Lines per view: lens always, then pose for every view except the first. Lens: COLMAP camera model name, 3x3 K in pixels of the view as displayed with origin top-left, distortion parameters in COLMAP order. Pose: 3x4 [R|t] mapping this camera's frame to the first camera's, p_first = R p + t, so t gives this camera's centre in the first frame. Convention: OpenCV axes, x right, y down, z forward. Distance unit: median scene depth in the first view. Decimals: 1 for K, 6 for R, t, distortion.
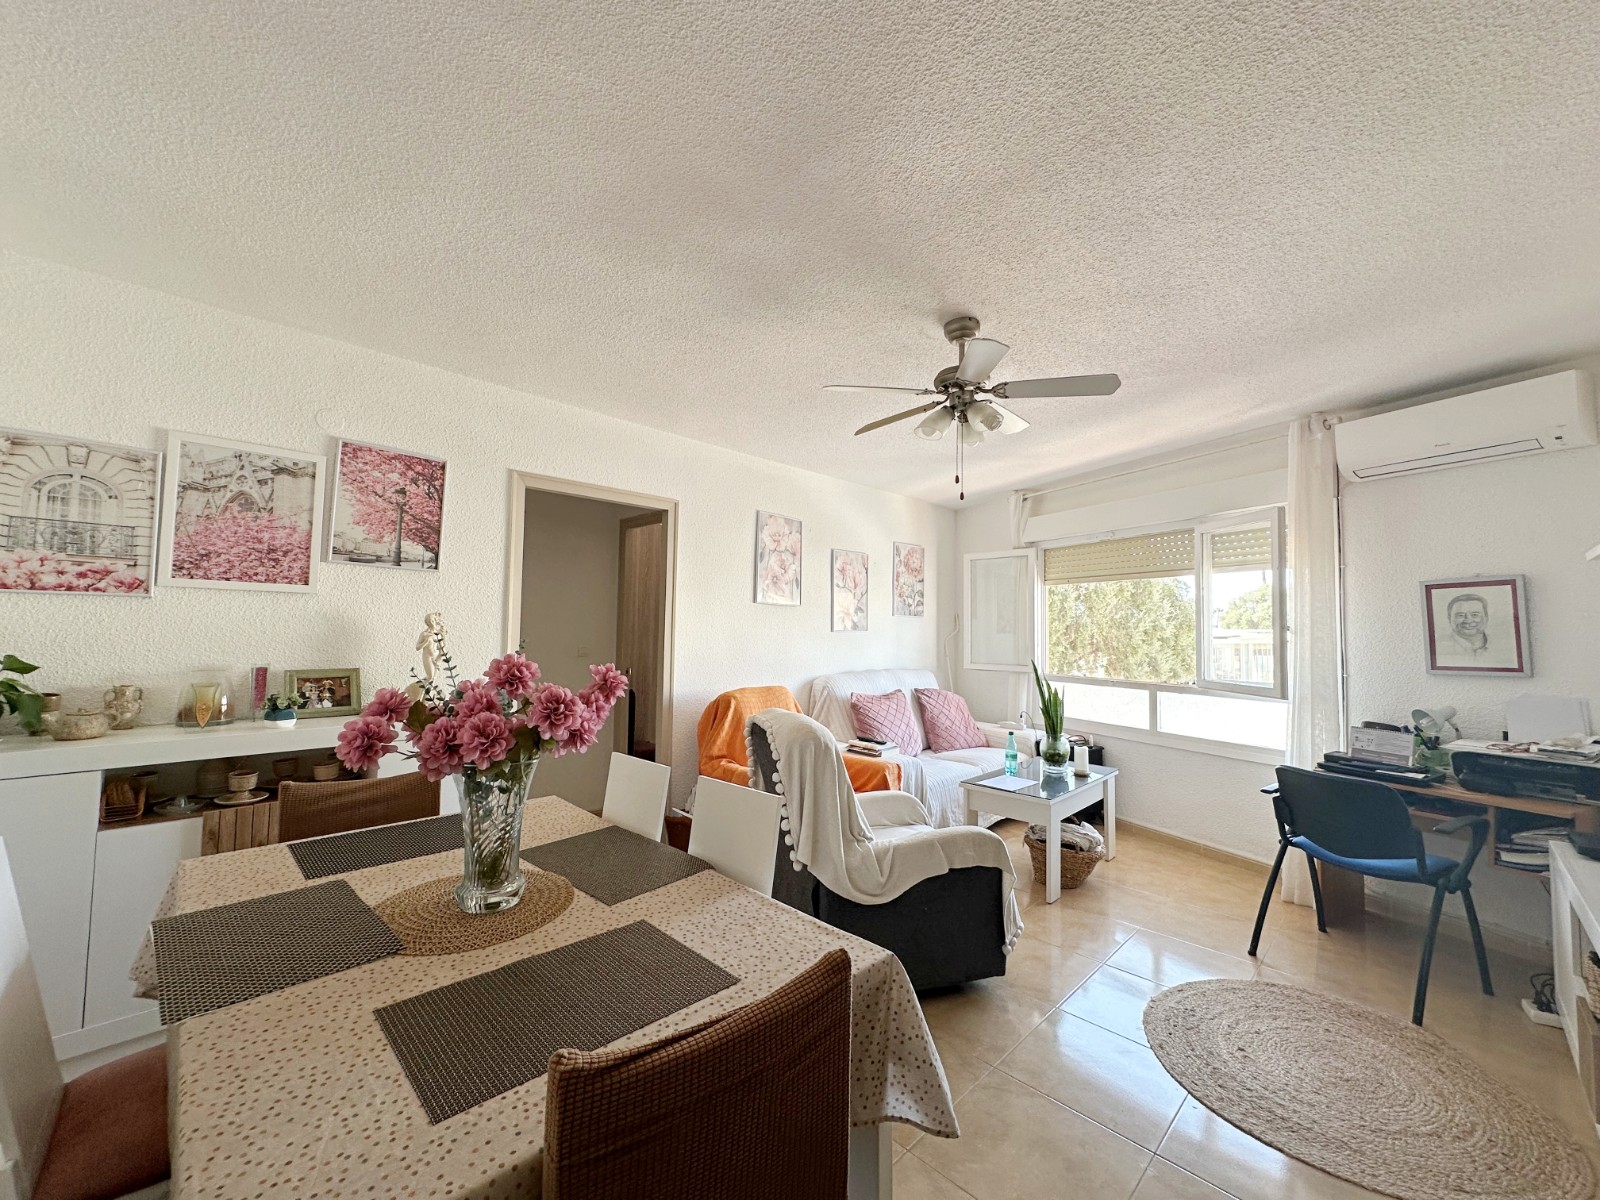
lens RADIAL K [[638.7, 0, 800.0], [0, 638.7, 600.0], [0, 0, 1]] dist [0.001145, 0.000159]
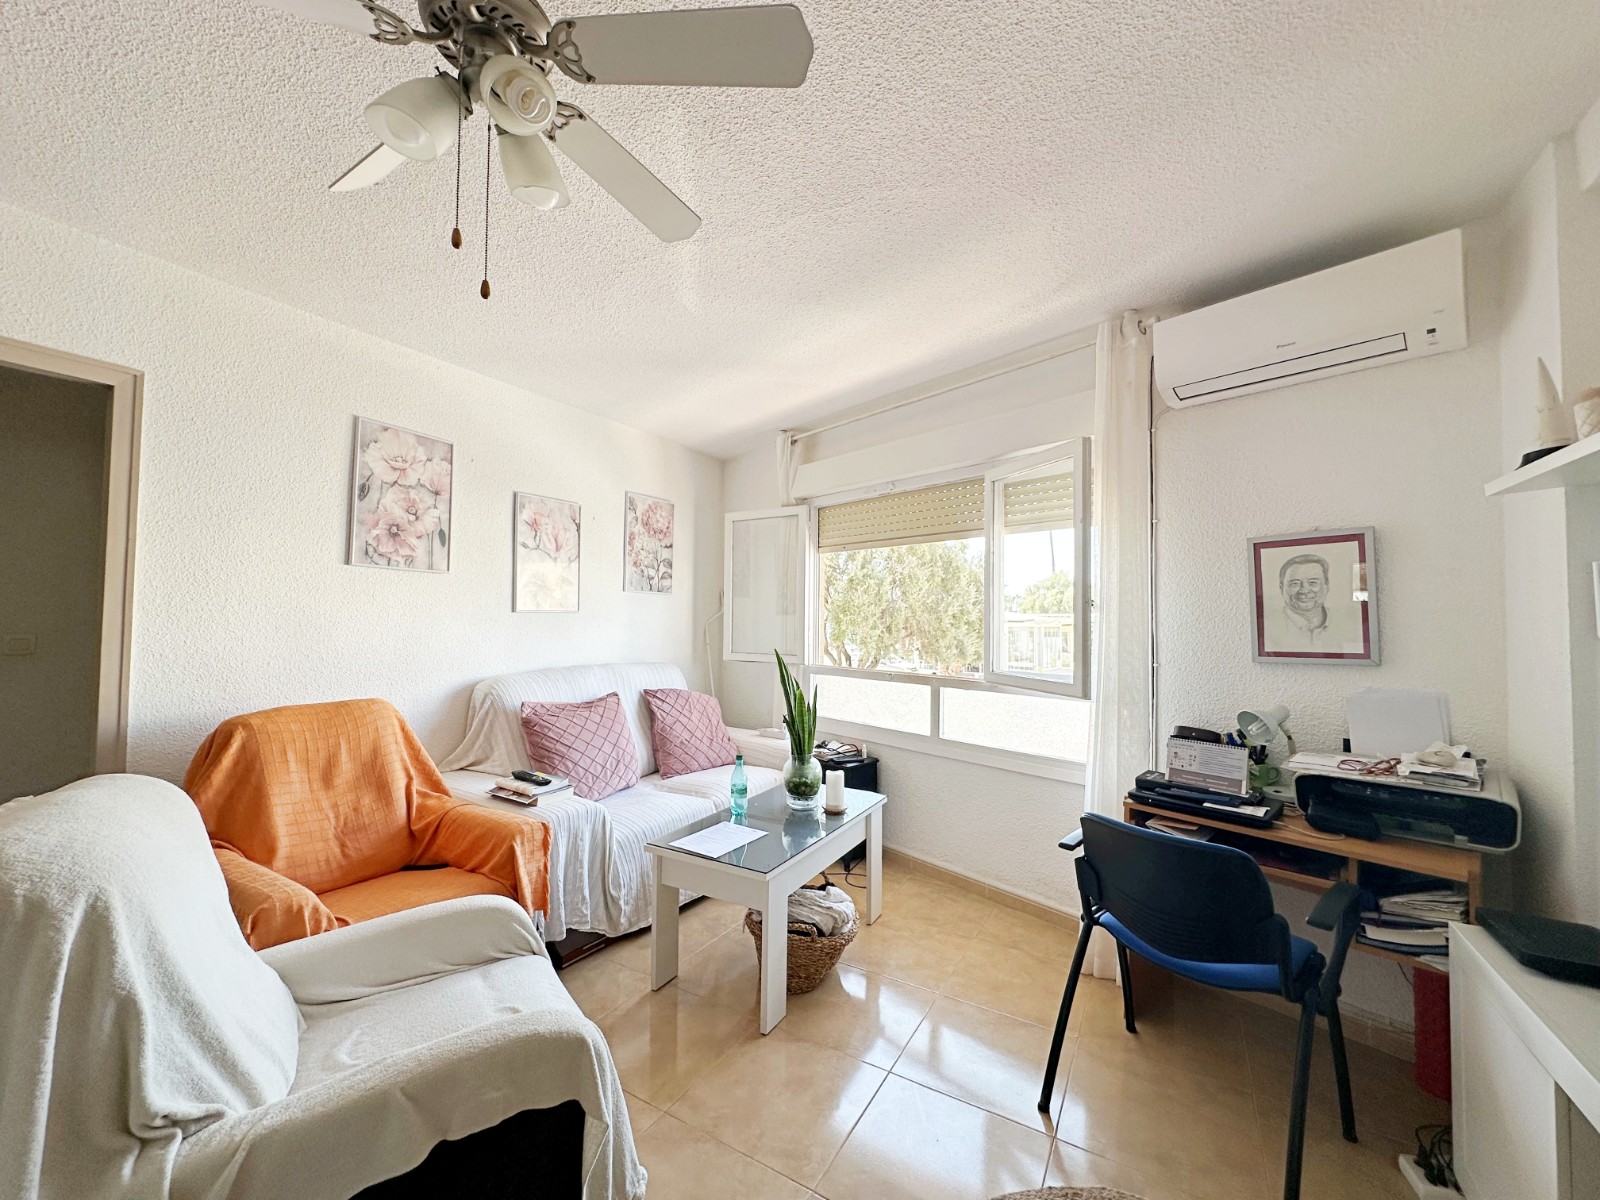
lens RADIAL K [[631.6, 0, 800.0], [0, 631.6, 600.0], [0, 0, 1]] dist [-0.001206, -0.000100]
pose [[0.969473, 0.002562, 0.245183, 0.230582], [-0.007790, 0.999763, 0.020352, 0.025830], [-0.245073, -0.021641, 0.969263, 0.336037]]
